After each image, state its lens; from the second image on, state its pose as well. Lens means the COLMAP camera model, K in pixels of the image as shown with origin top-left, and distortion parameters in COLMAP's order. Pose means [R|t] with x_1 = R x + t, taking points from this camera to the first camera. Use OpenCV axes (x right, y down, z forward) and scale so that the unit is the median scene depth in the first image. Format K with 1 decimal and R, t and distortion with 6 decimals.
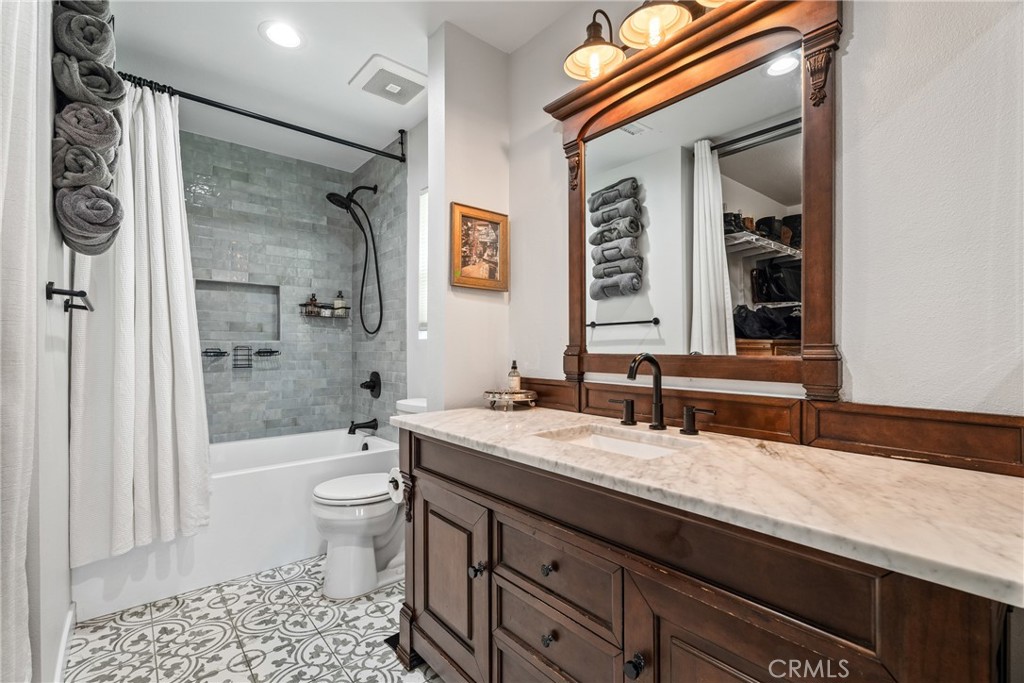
lens RADIAL K [[466.4, 0, 511.4], [0, 466.4, 341.8], [0, 0, 1]] dist [-0.005030, 0.000211]
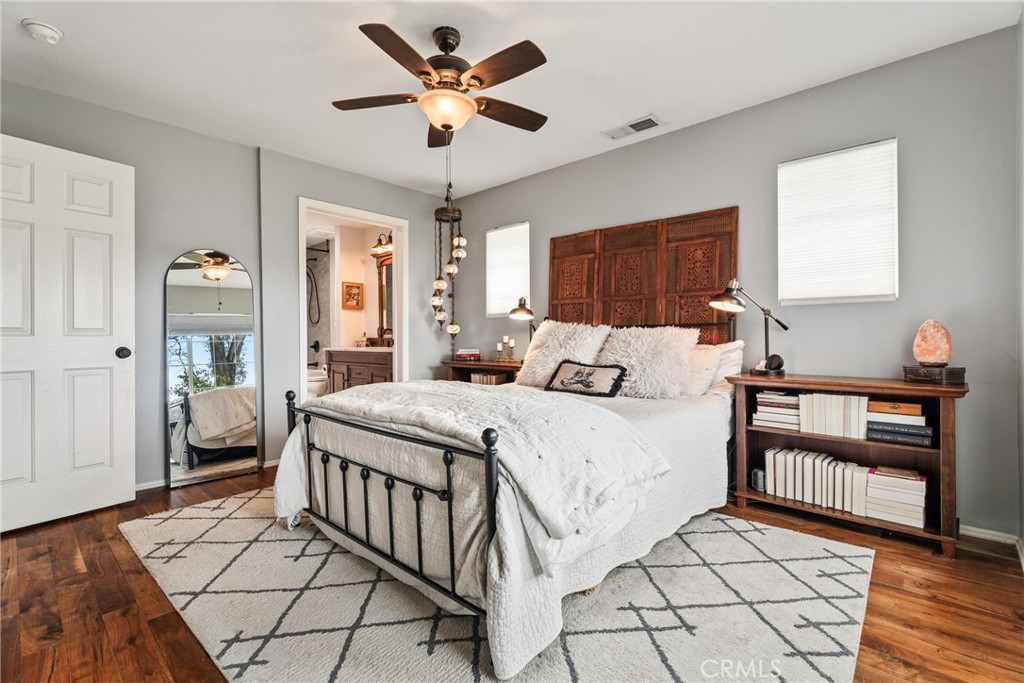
lens RADIAL K [[466.4, 0, 512.8], [0, 466.4, 338.2], [0, 0, 1]] dist [-0.005030, 0.000211]
pose [[0.991937, -0.006892, 0.126546, 0.579683], [0.005563, 0.999926, 0.010850, 0.051250], [-0.126612, -0.010059, 0.991901, -2.155305]]
